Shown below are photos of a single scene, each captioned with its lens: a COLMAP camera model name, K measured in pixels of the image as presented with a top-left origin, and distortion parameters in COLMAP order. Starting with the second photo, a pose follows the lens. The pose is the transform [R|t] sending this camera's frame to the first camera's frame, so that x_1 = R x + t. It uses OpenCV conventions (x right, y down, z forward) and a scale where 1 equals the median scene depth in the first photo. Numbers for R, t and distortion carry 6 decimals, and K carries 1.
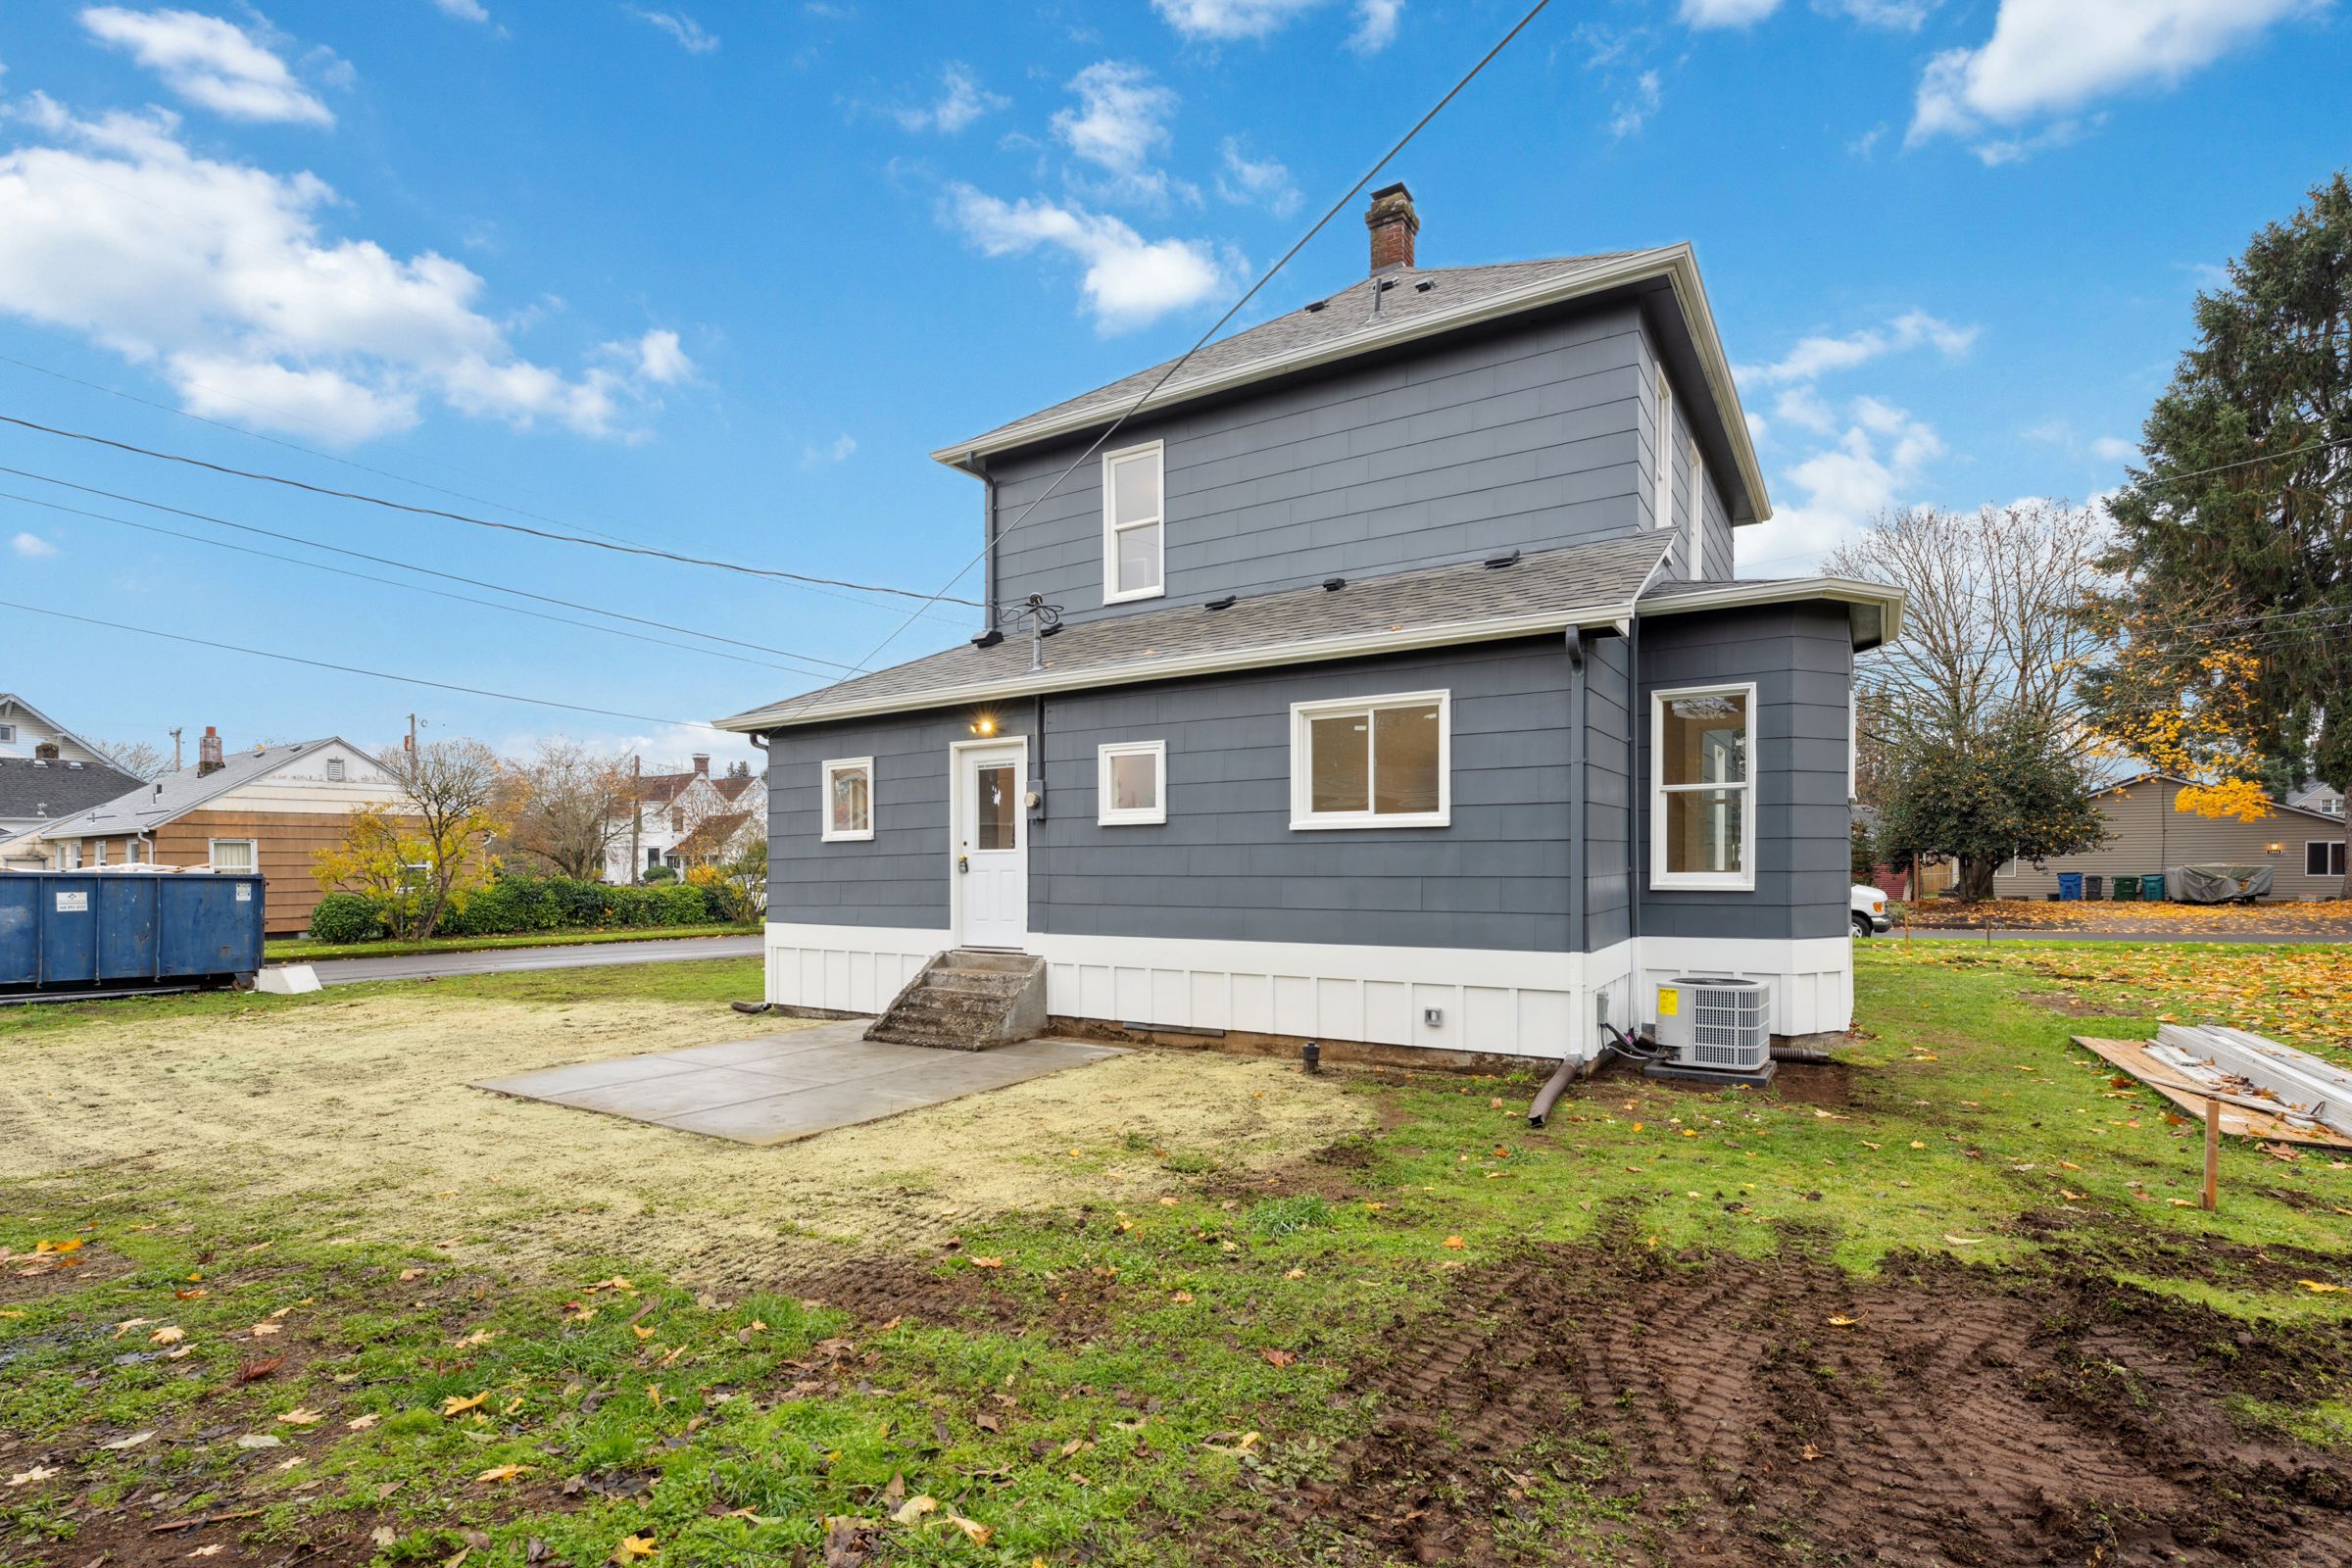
lens RADIAL K [[1098.1, 0, 1182.6], [0, 1098.1, 873.6], [0, 0, 1]] dist [-0.000889, -0.000054]
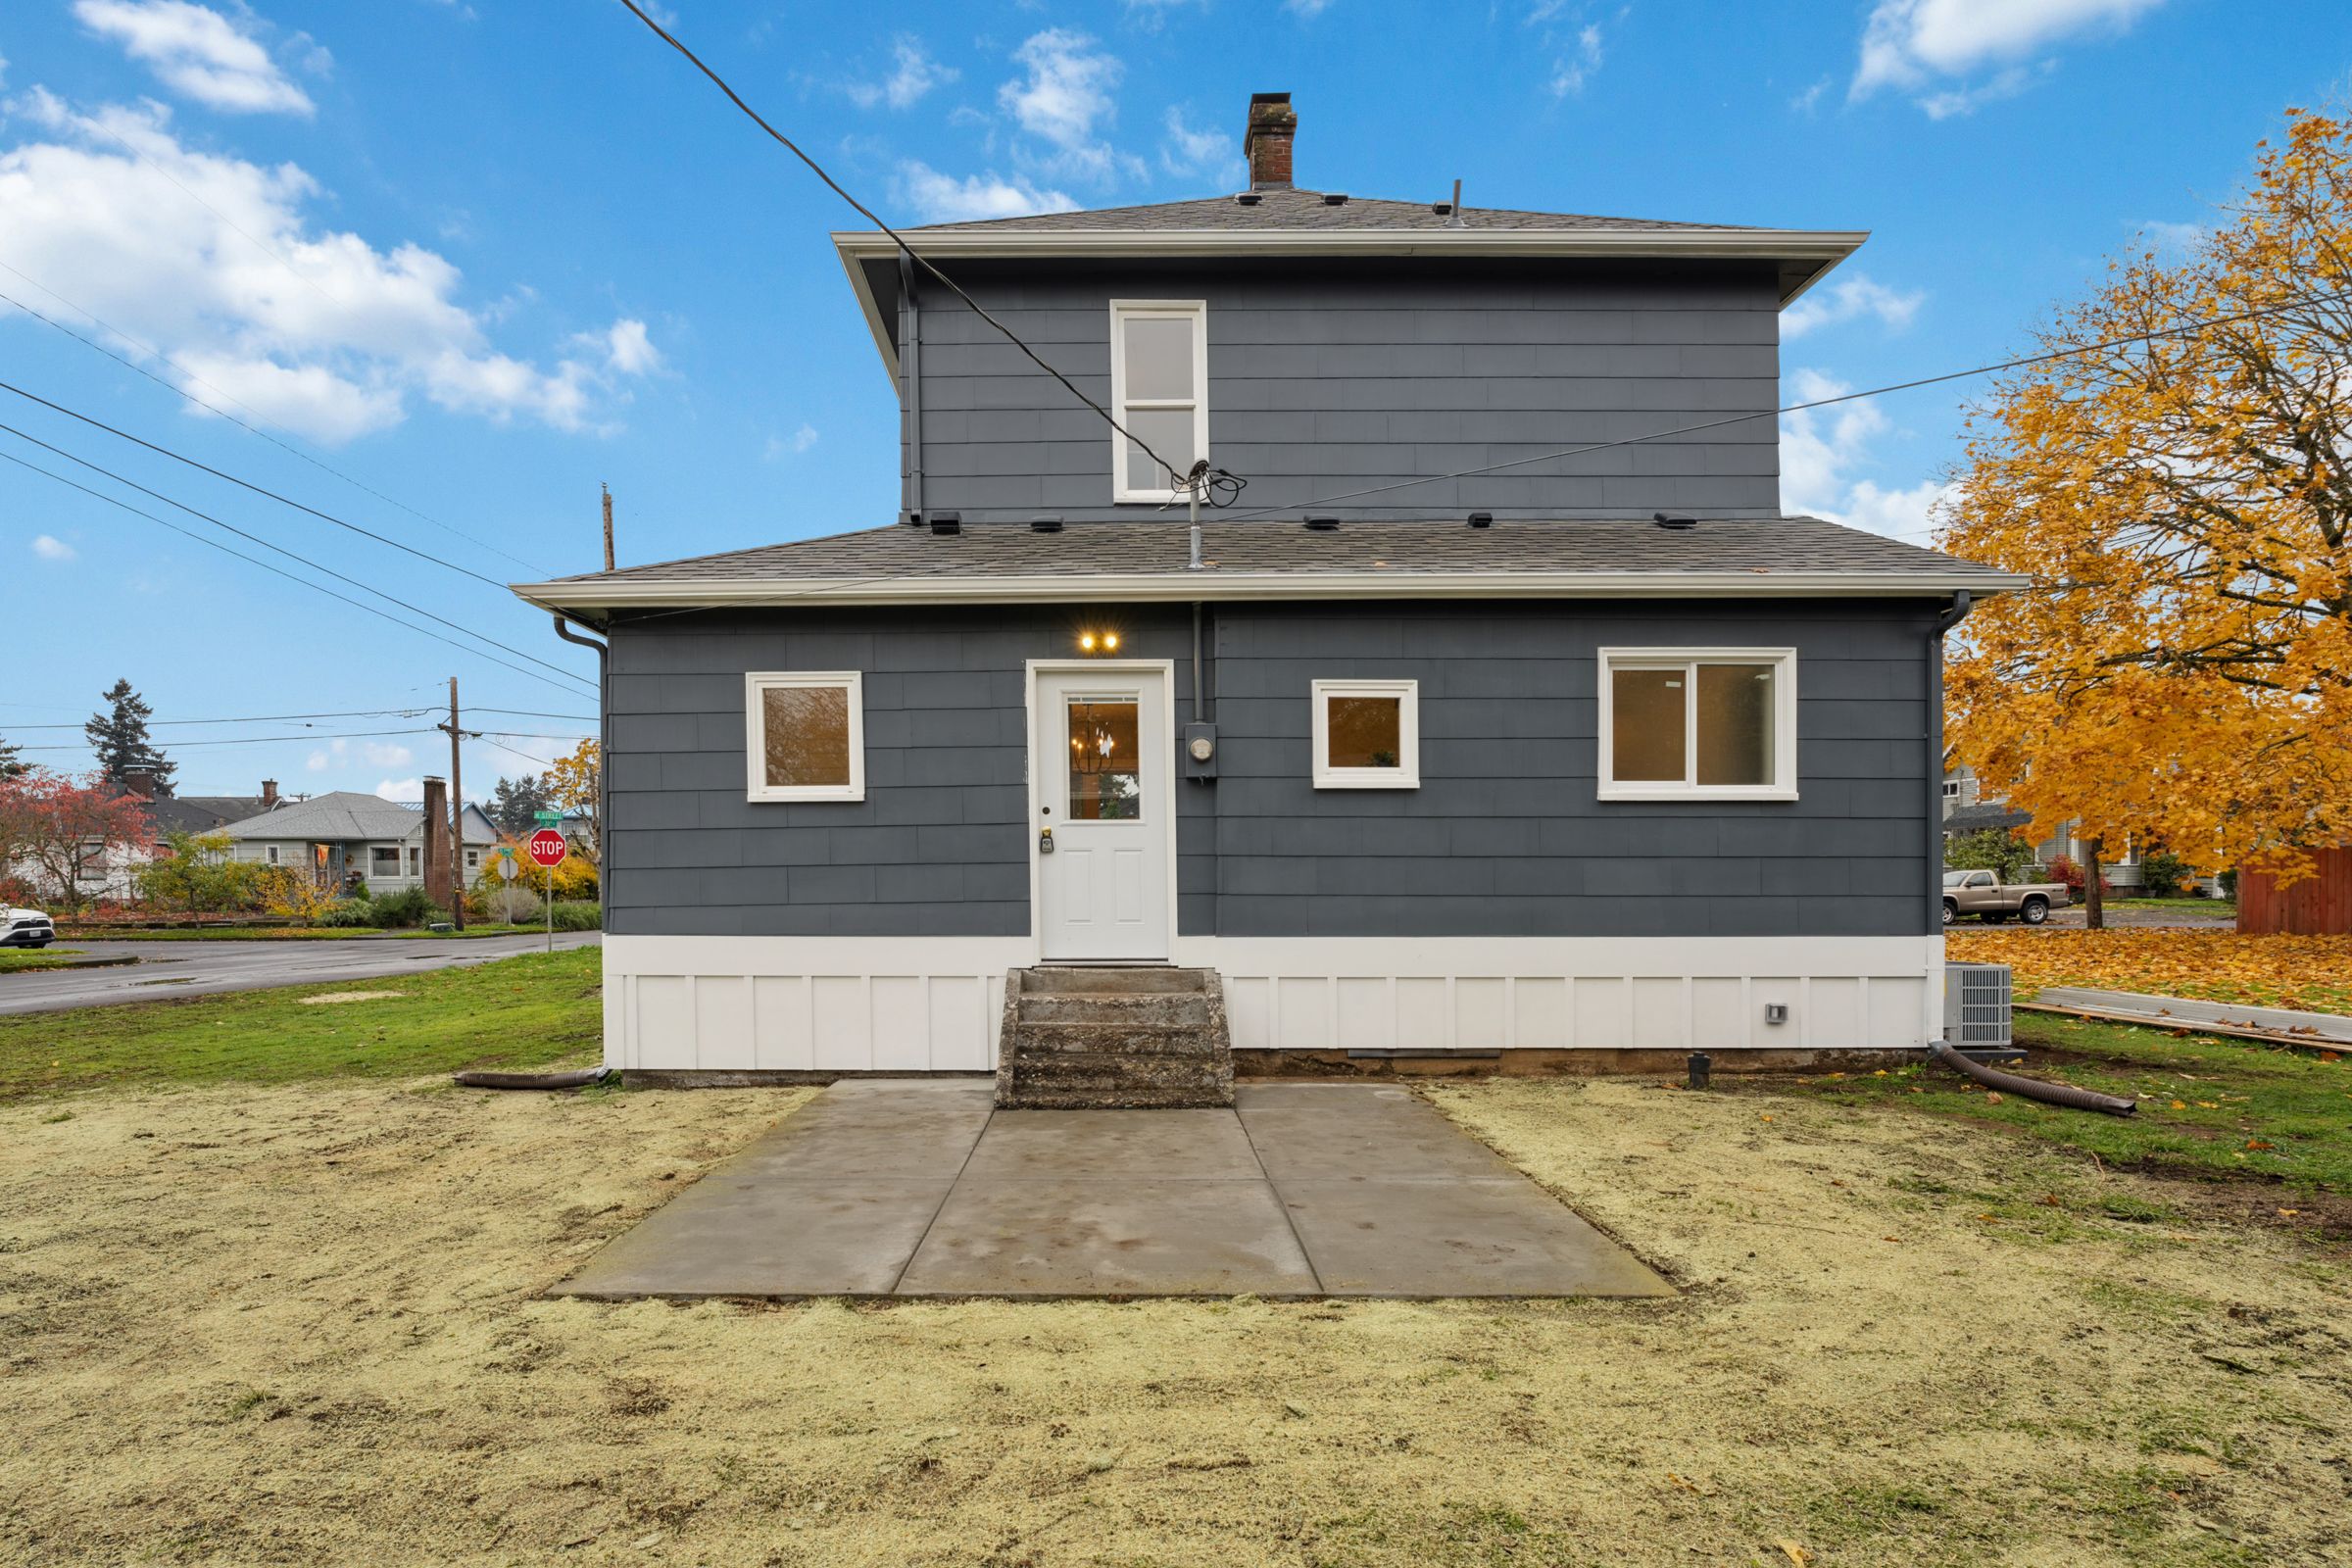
lens RADIAL K [[1121.3, 0, 1166.2], [0, 1121.3, 913.2], [0, 0, 1]] dist [0.000086, -0.000478]
pose [[0.849411, -0.010899, 0.527620, -0.535353], [0.000351, 0.999798, 0.020087, 0.023951], [-0.527732, -0.016877, 0.849243, 0.387267]]
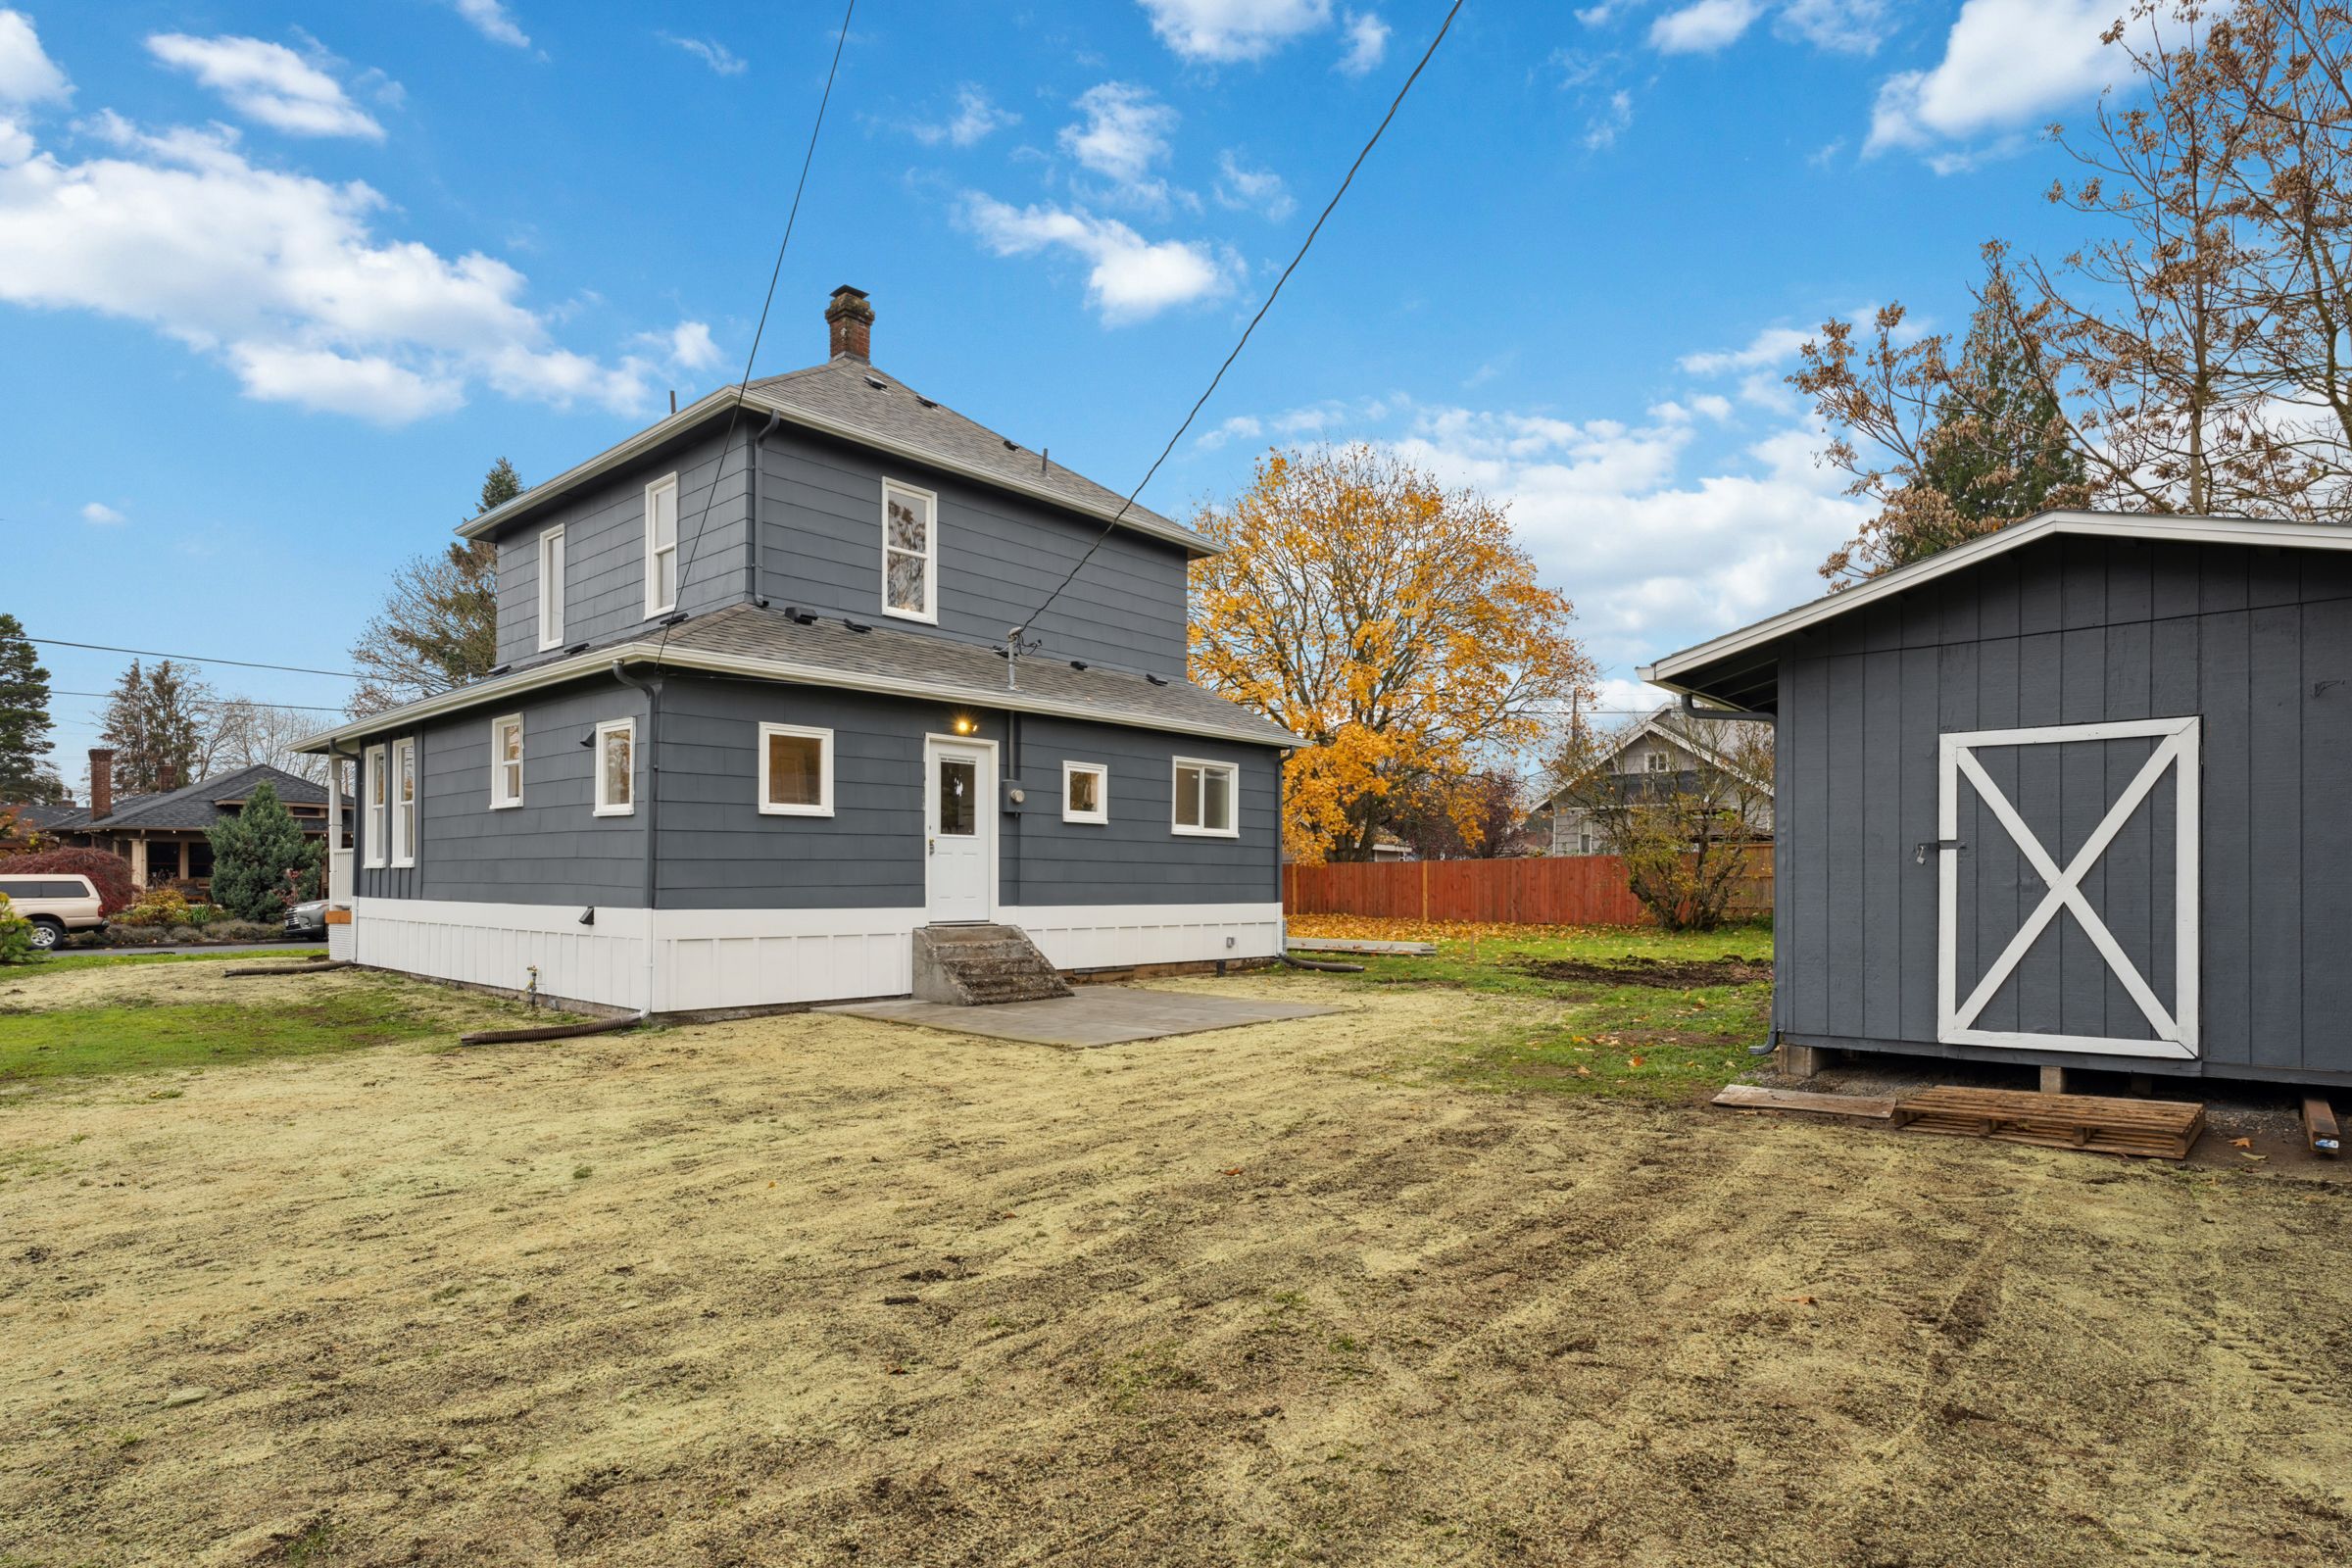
lens RADIAL K [[1224.0, 0, 1179.5], [0, 1224.0, 888.5], [0, 0, 1]] dist [0.076467, -0.000010]
pose [[0.182552, 0.003446, 0.983190, -1.428512], [-0.000187, 0.999994, -0.003470, 0.039149], [-0.983196, 0.000449, 0.182551, 0.568601]]
